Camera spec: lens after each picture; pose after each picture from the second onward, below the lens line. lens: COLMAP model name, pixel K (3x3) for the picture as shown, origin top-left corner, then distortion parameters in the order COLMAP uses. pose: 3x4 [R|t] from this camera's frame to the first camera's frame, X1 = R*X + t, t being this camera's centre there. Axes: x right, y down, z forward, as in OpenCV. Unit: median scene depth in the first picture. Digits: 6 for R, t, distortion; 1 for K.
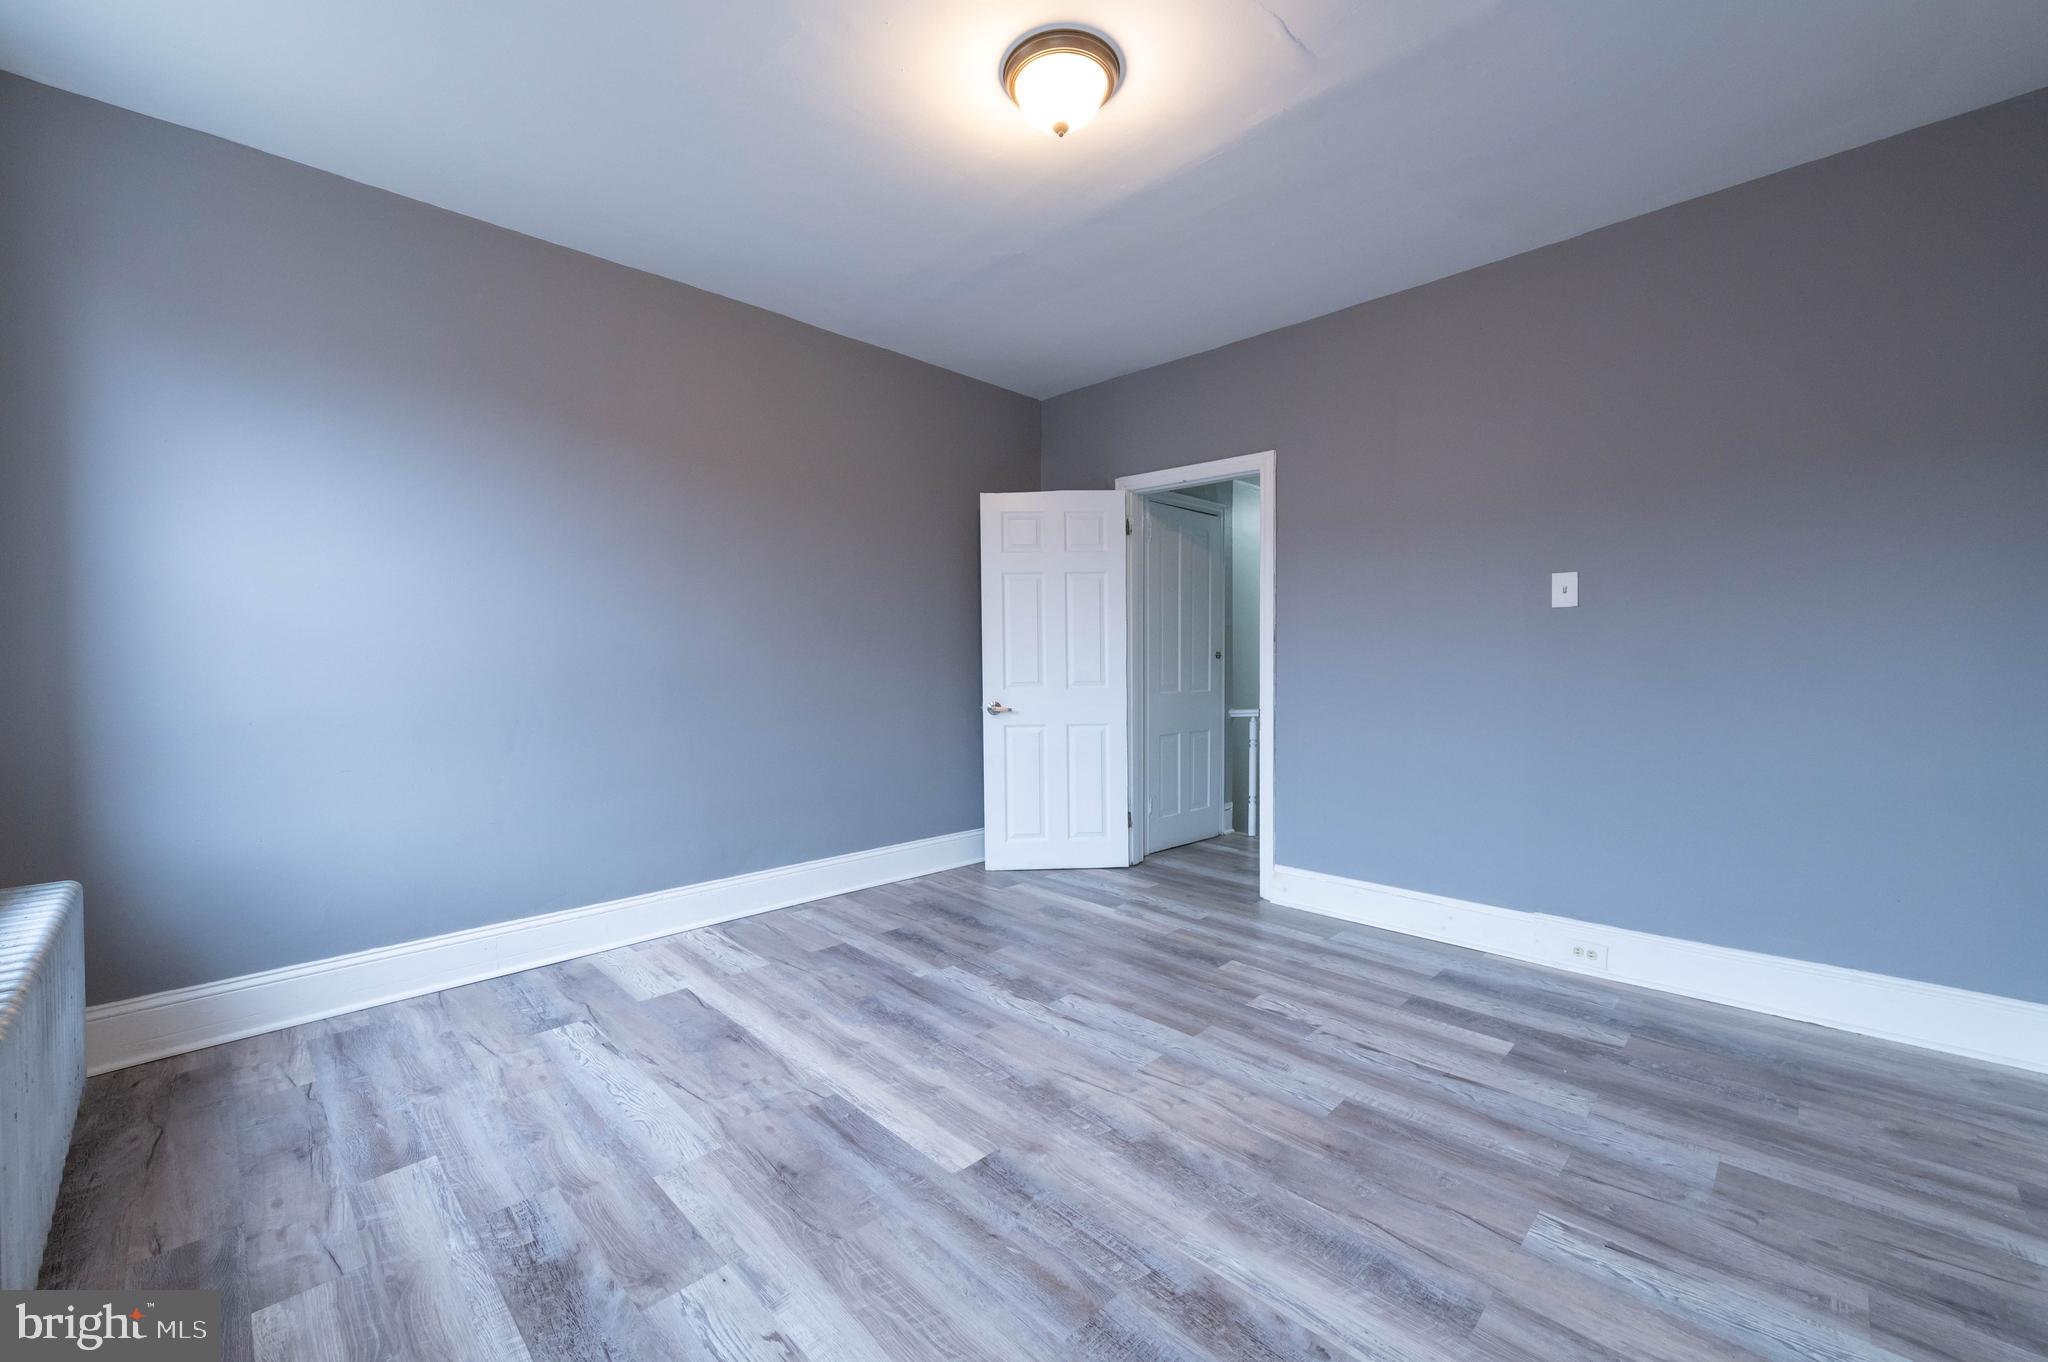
lens RADIAL K [[807.9, 0, 1026.7], [0, 807.9, 672.4], [0, 0, 1]] dist [0.016549, -0.004613]
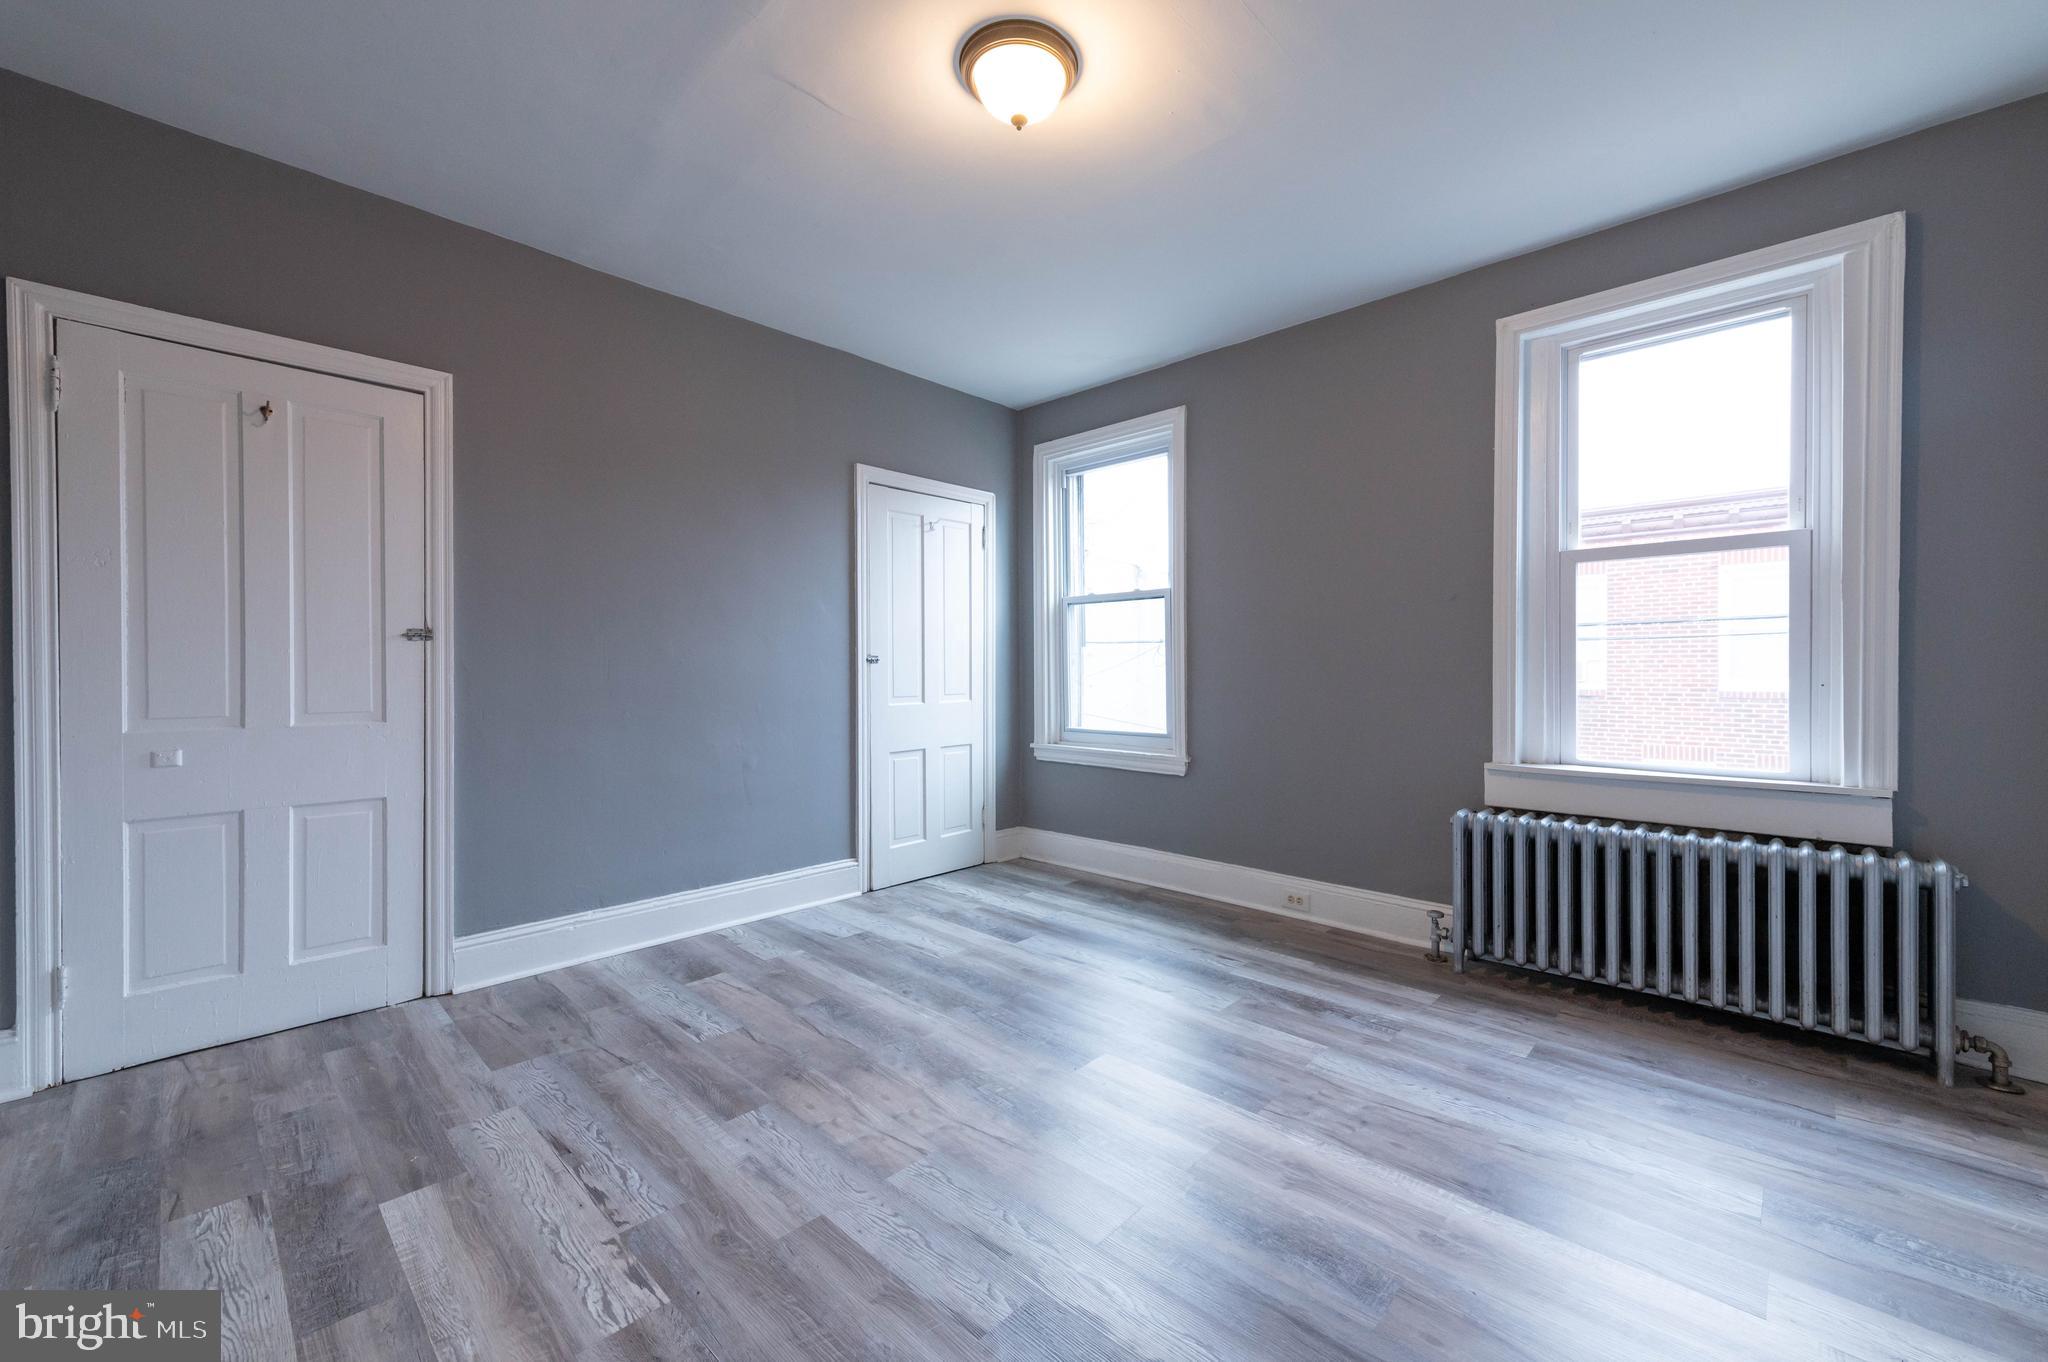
lens RADIAL K [[807.9, 0, 1029.5], [0, 807.9, 674.1], [0, 0, 1]] dist [0.016549, -0.004613]
pose [[-0.999778, 0.003837, -0.020724, 0.045852], [0.003342, 0.999710, 0.023867, -0.022324], [0.020810, 0.023792, -0.999500, 1.759308]]
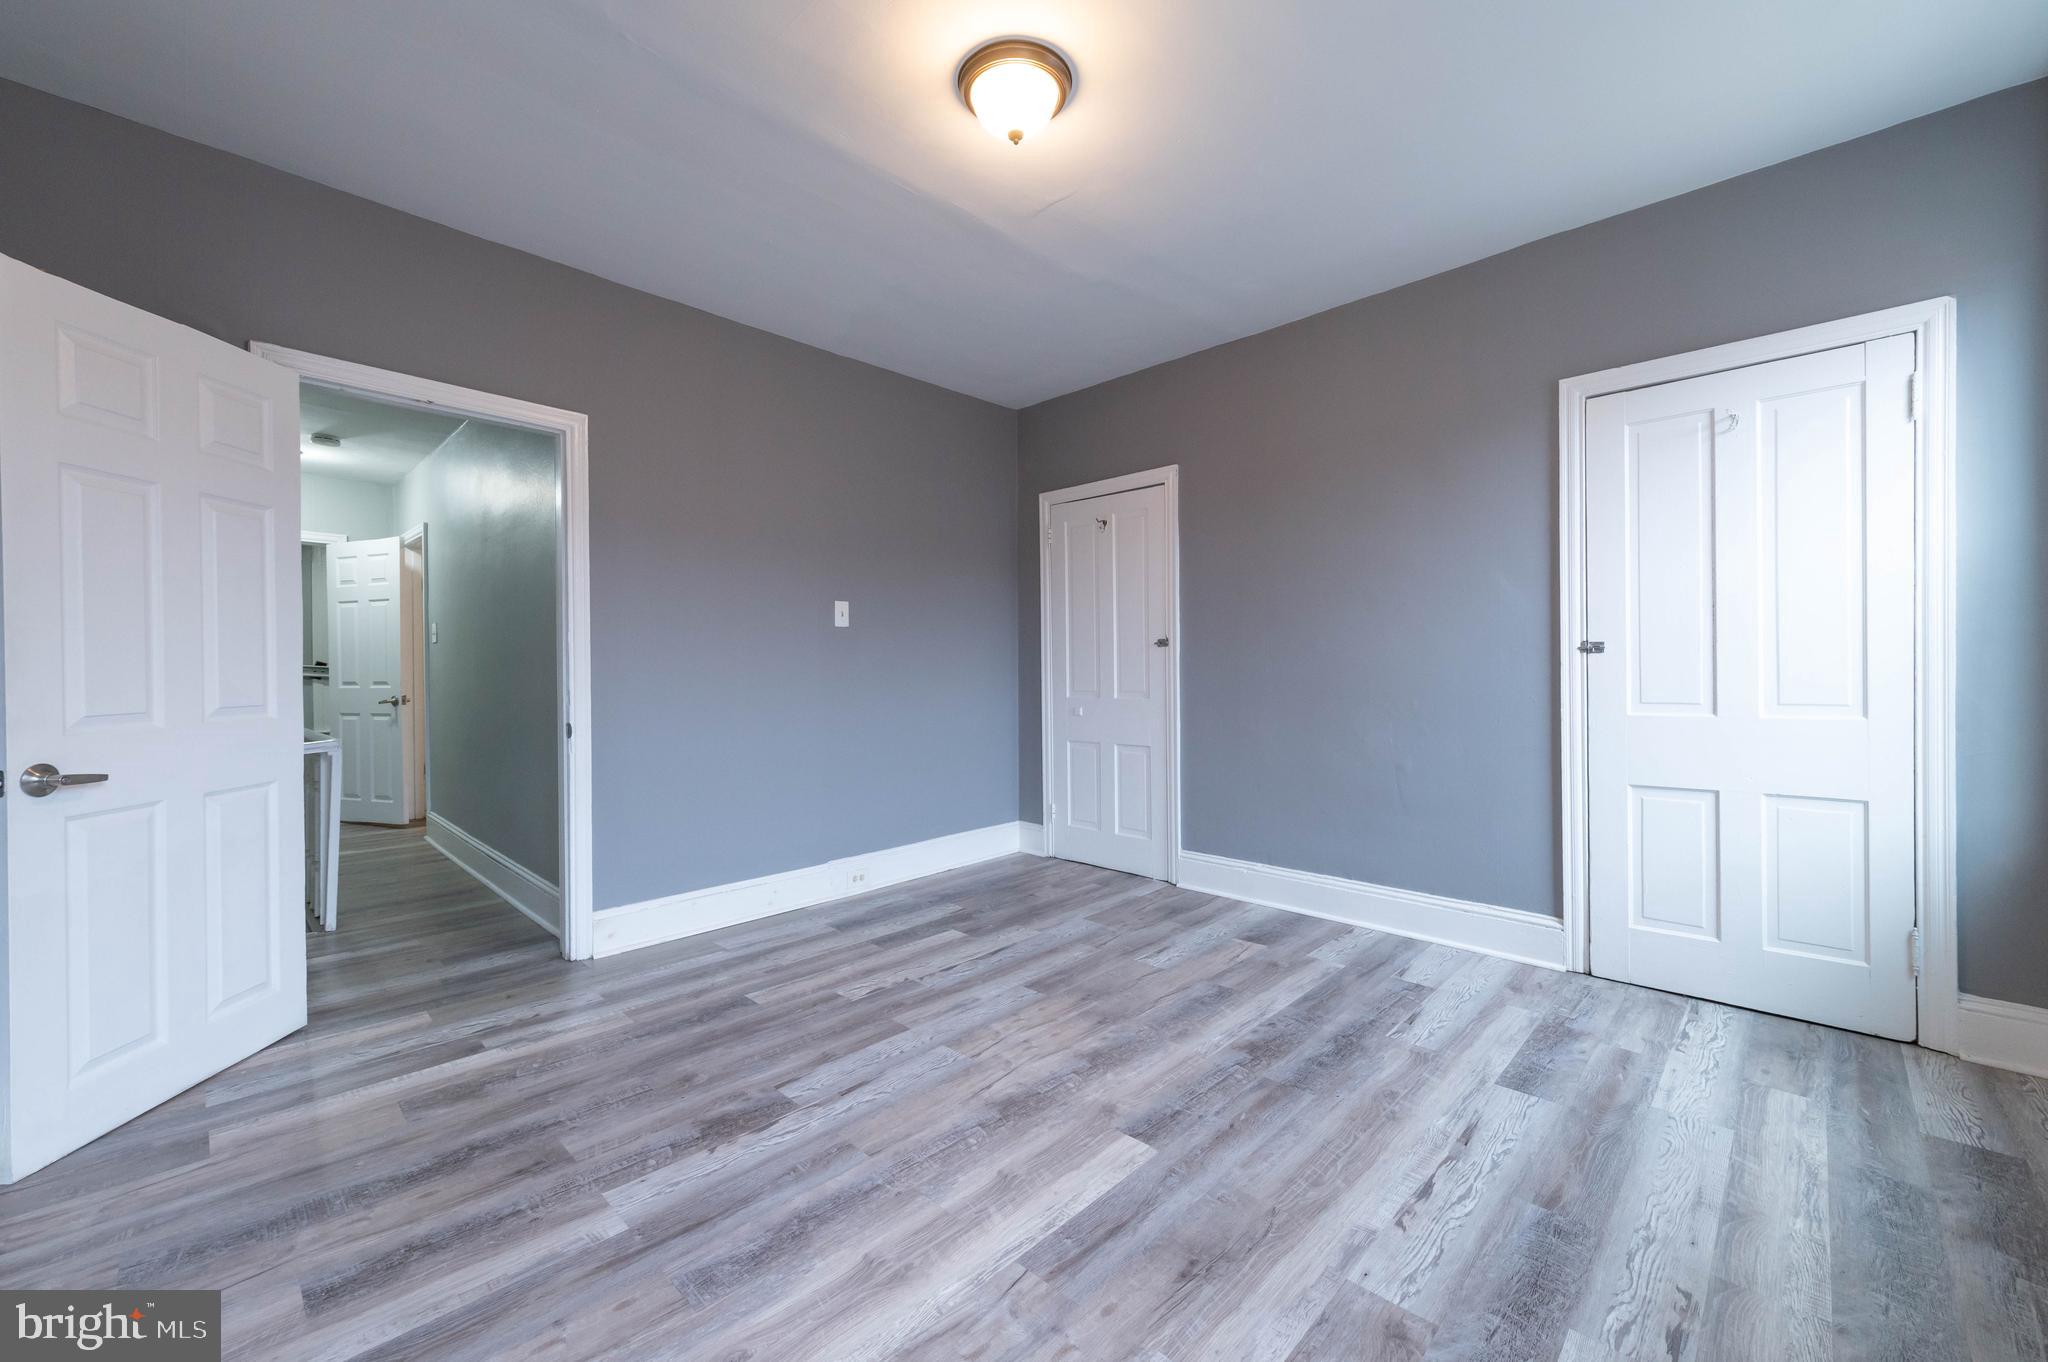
lens RADIAL K [[807.9, 0, 1034.3], [0, 807.9, 676.0], [0, 0, 1]] dist [0.016549, -0.004613]
pose [[-0.014881, -0.006981, 0.999865, -0.859822], [0.025100, 0.999658, 0.007353, -0.001224], [-0.999574, 0.025206, -0.014701, 0.888988]]
